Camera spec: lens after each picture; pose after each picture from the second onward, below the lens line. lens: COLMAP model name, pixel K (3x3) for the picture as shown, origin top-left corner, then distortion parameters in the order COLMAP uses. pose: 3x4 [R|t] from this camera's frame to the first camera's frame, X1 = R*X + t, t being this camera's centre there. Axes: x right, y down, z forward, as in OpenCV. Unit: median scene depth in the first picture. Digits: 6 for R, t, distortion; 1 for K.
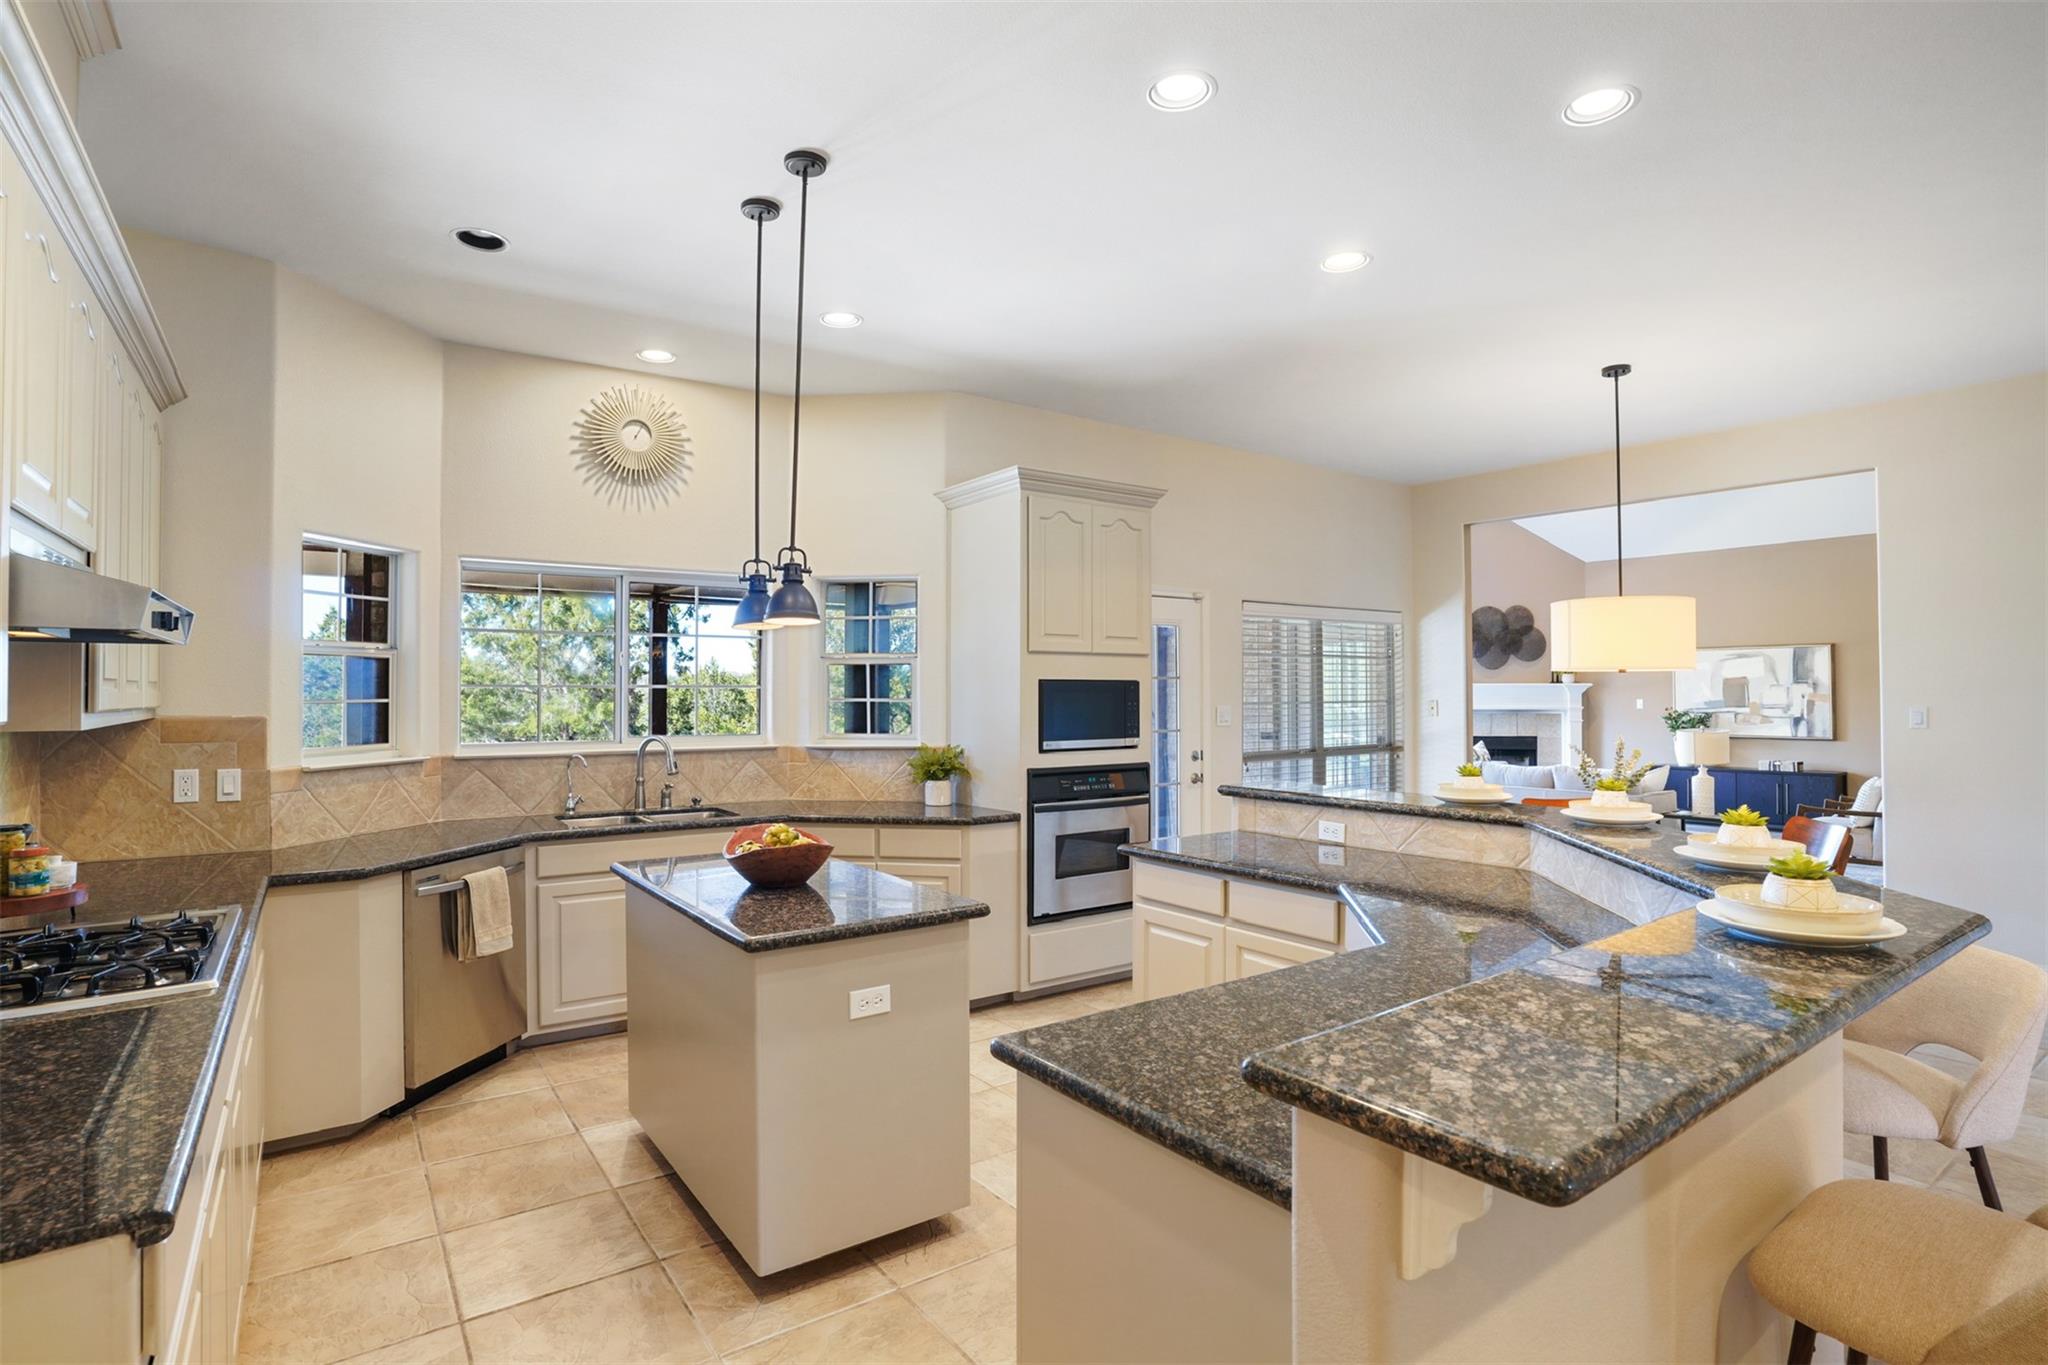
lens RADIAL K [[1001.8, 0, 1007.6], [0, 1001.8, 676.2], [0, 0, 1]] dist [-0.040855, 0.002523]
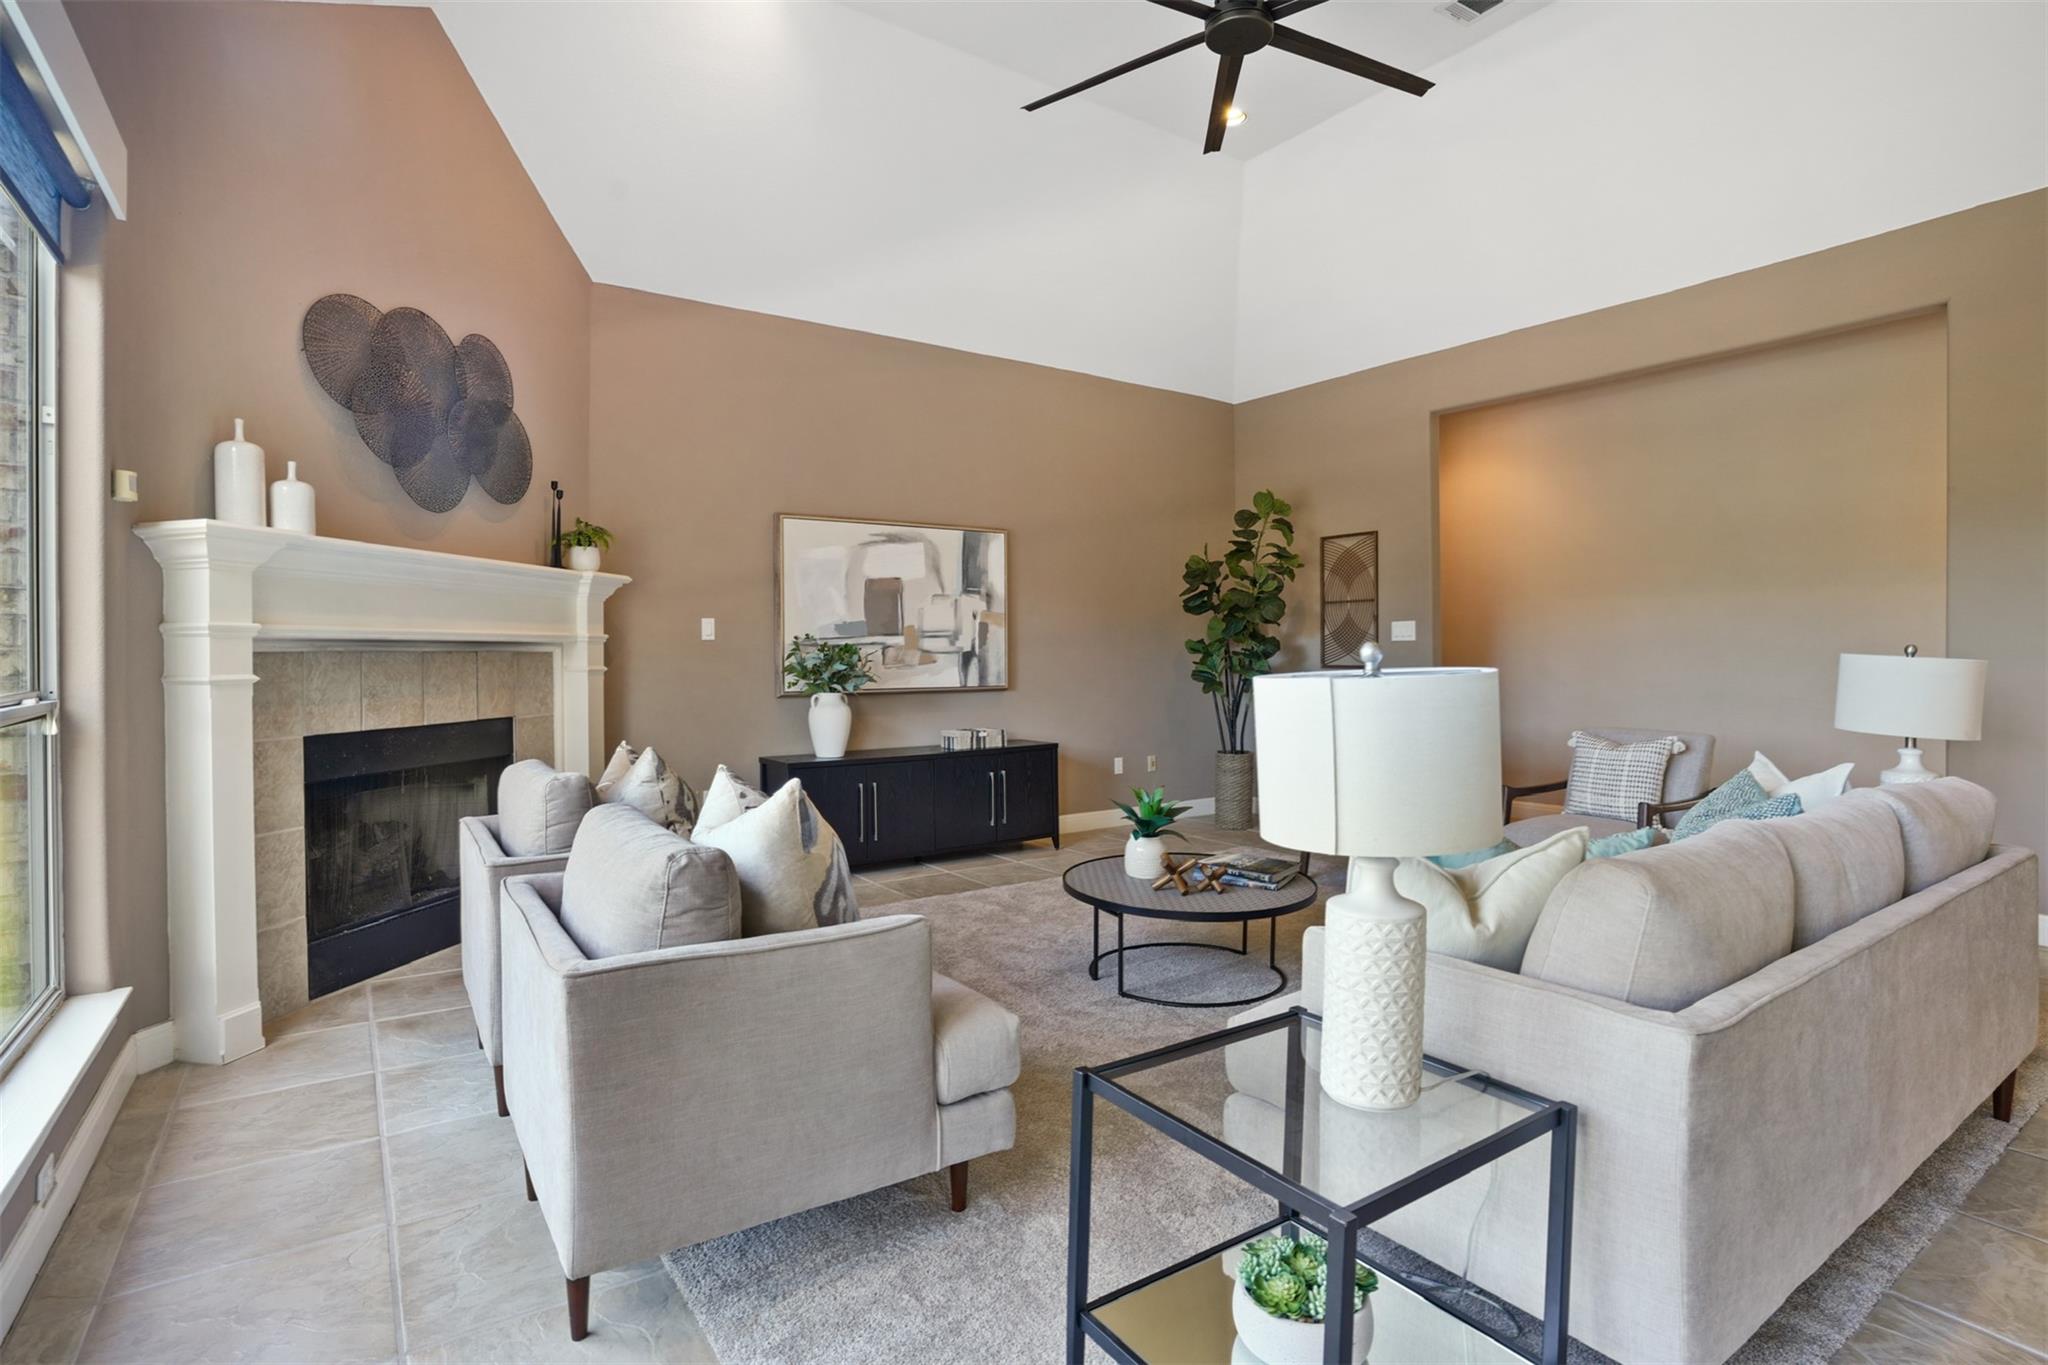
lens RADIAL K [[1001.8, 0, 1019.4], [0, 1001.8, 667.2], [0, 0, 1]] dist [-0.040855, 0.002523]
pose [[0.016911, -0.013695, 0.999763, 0.216266], [-0.015095, 0.999789, 0.013950, 0.041699], [-0.999743, -0.015328, 0.016700, 0.951066]]
